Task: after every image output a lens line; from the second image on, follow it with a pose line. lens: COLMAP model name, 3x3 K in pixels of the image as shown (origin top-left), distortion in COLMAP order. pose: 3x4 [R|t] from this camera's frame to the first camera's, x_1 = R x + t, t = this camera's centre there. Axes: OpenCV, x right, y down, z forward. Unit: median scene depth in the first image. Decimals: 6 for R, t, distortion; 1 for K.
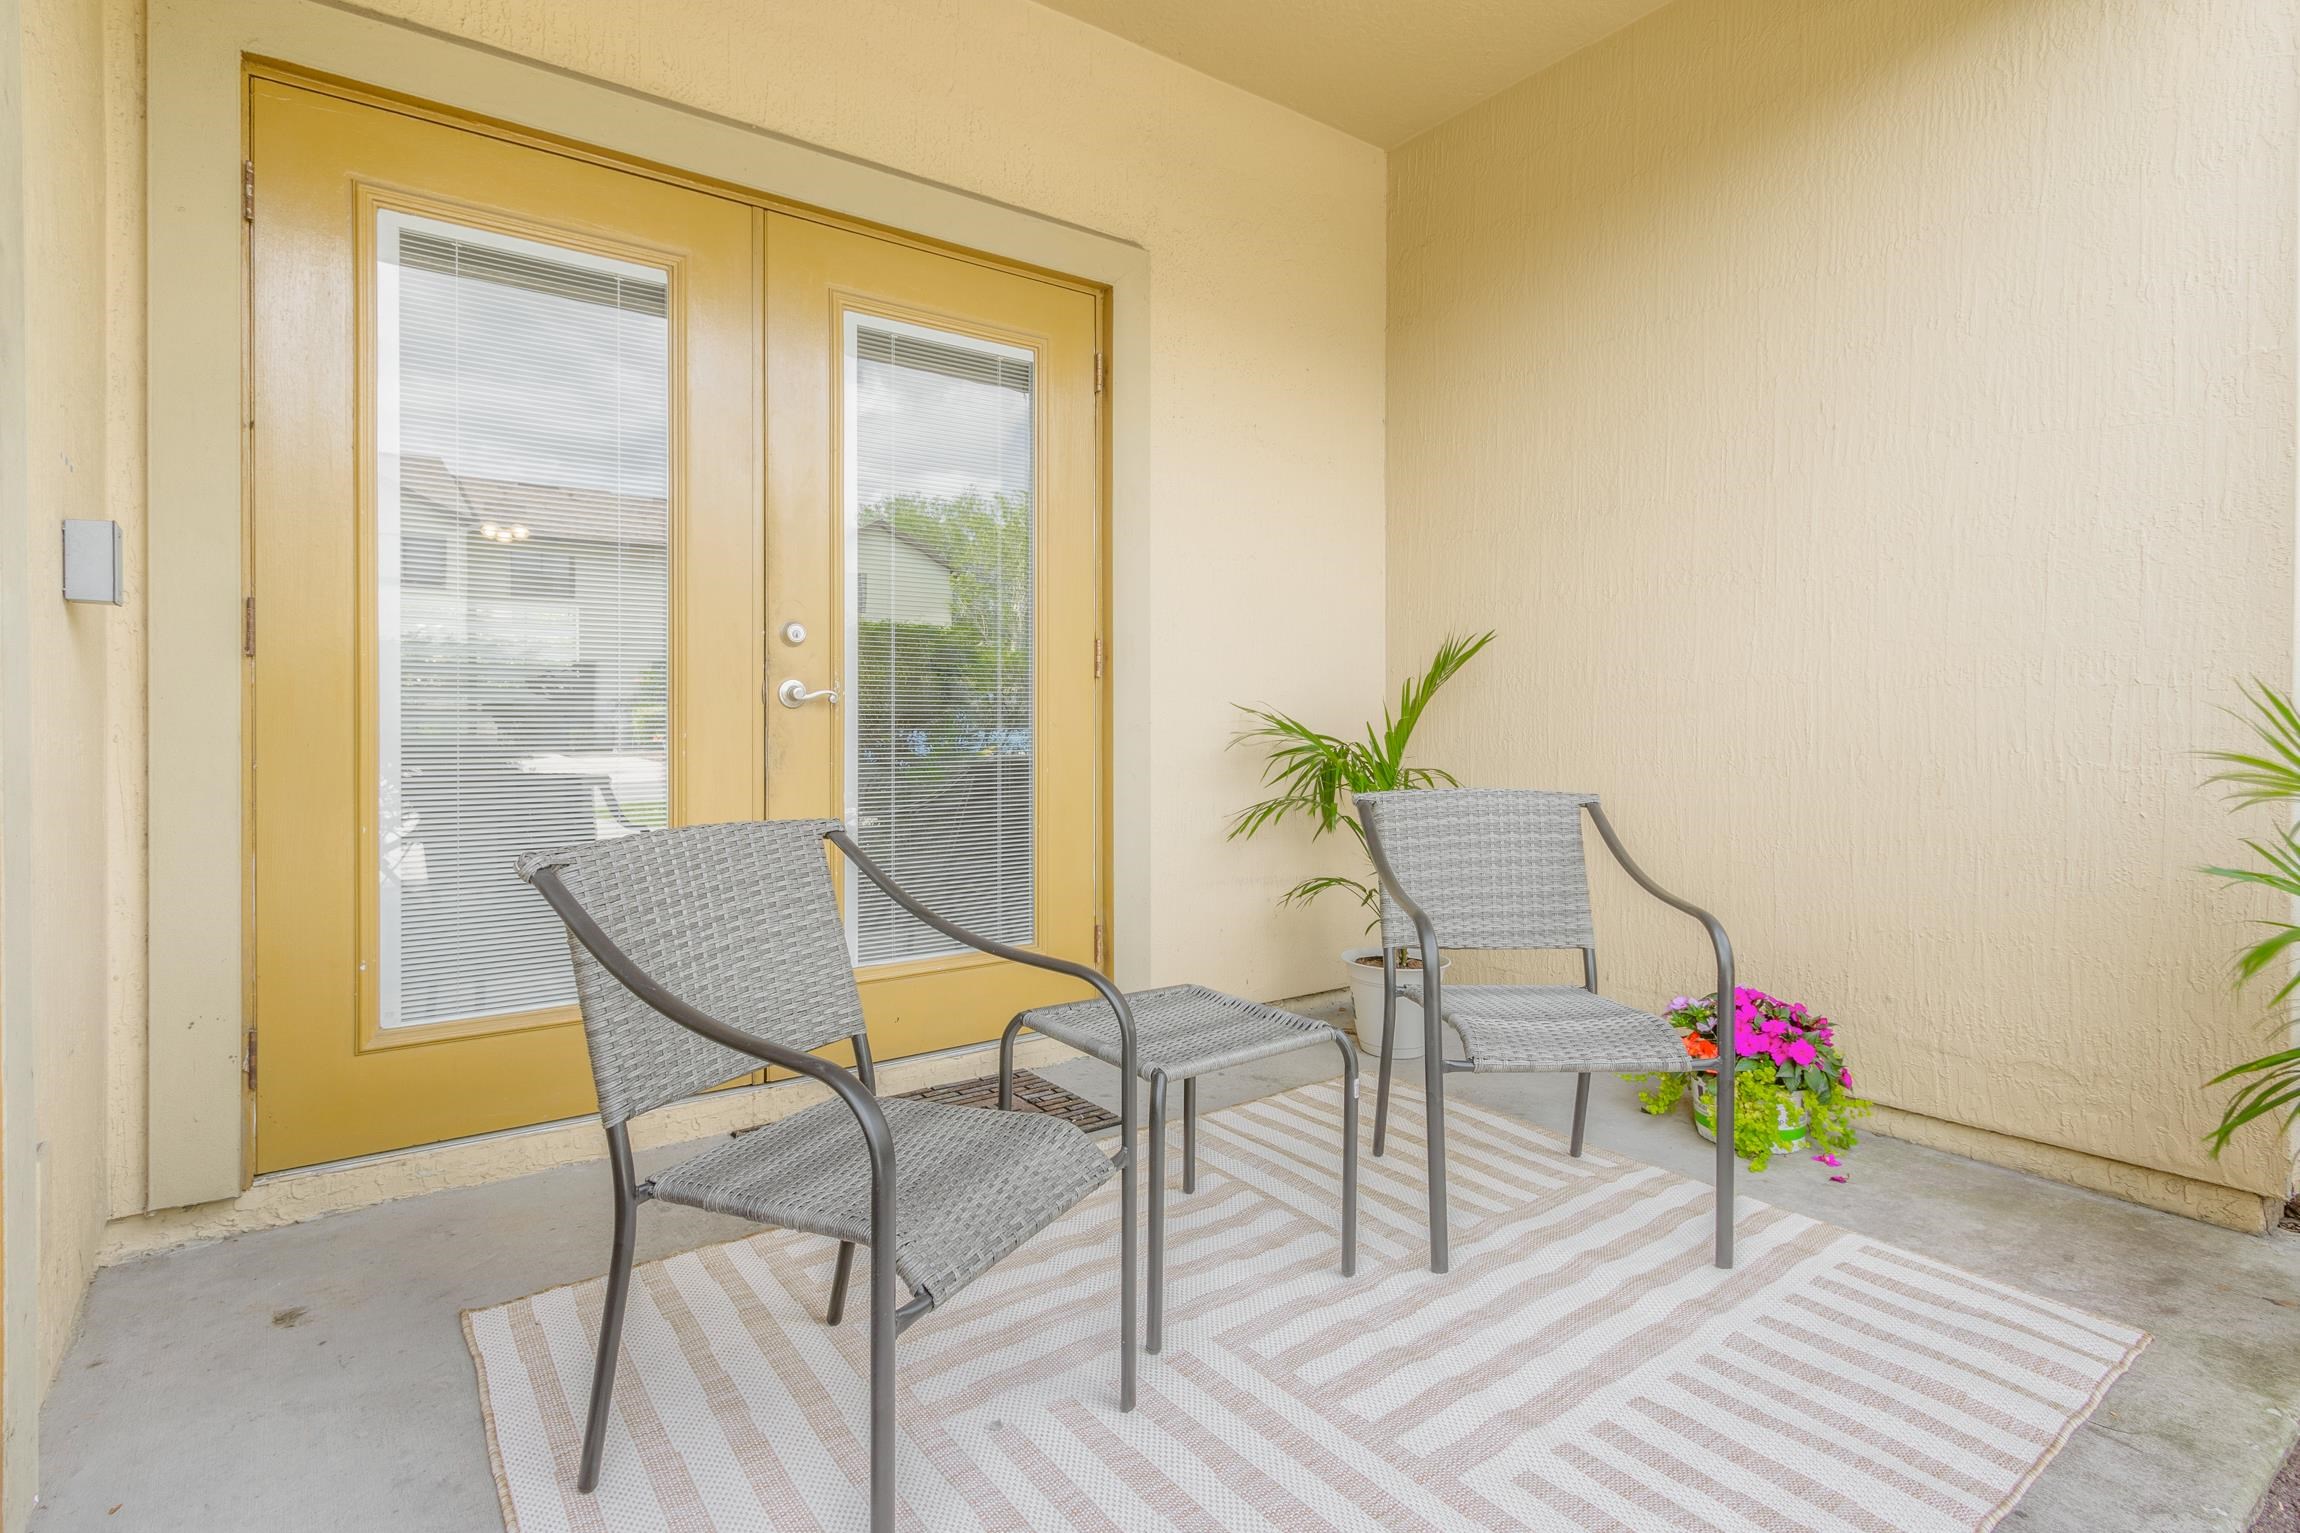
lens RADIAL K [[1127.2, 0, 1178.9], [0, 1127.2, 717.0], [0, 0, 1]] dist [0.001736, -0.000262]
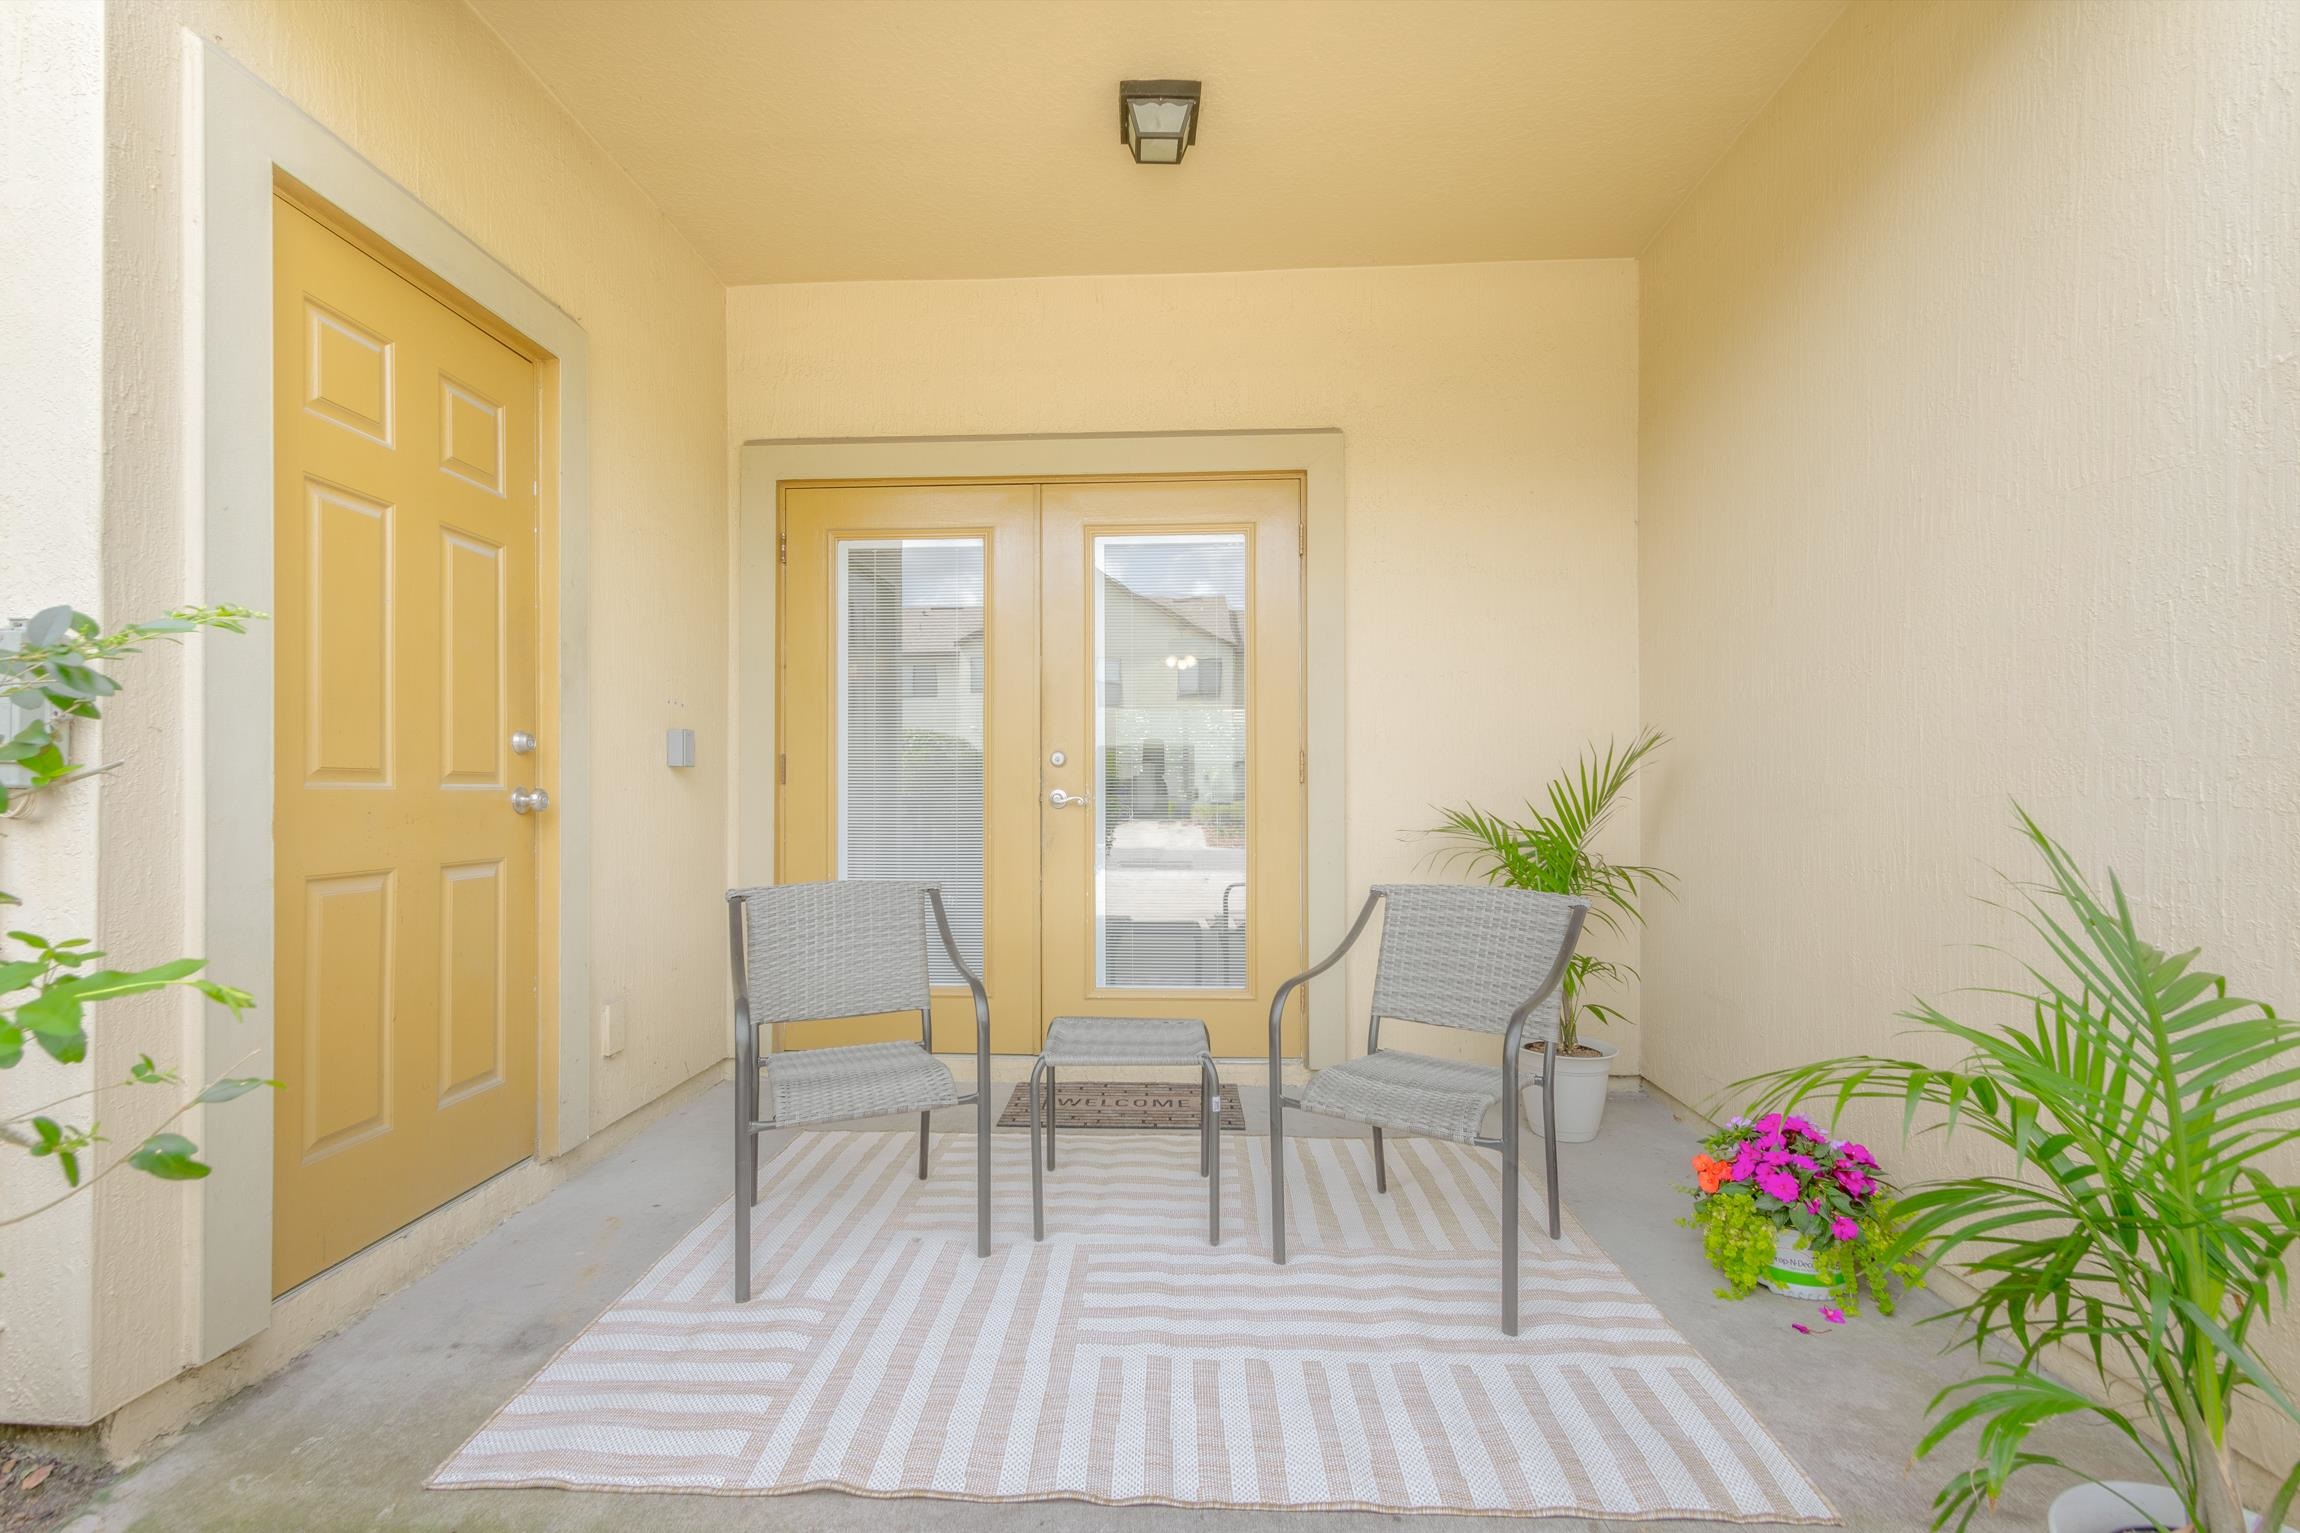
lens RADIAL K [[1058.6, 0, 1143.2], [0, 1058.6, 774.0], [0, 0, 1]] dist [0.001236, -0.000696]
pose [[0.775086, -0.013156, -0.631718, 0.722200], [0.001890, 0.999827, -0.018503, -0.031638], [0.631853, 0.013148, 0.774977, -0.024454]]
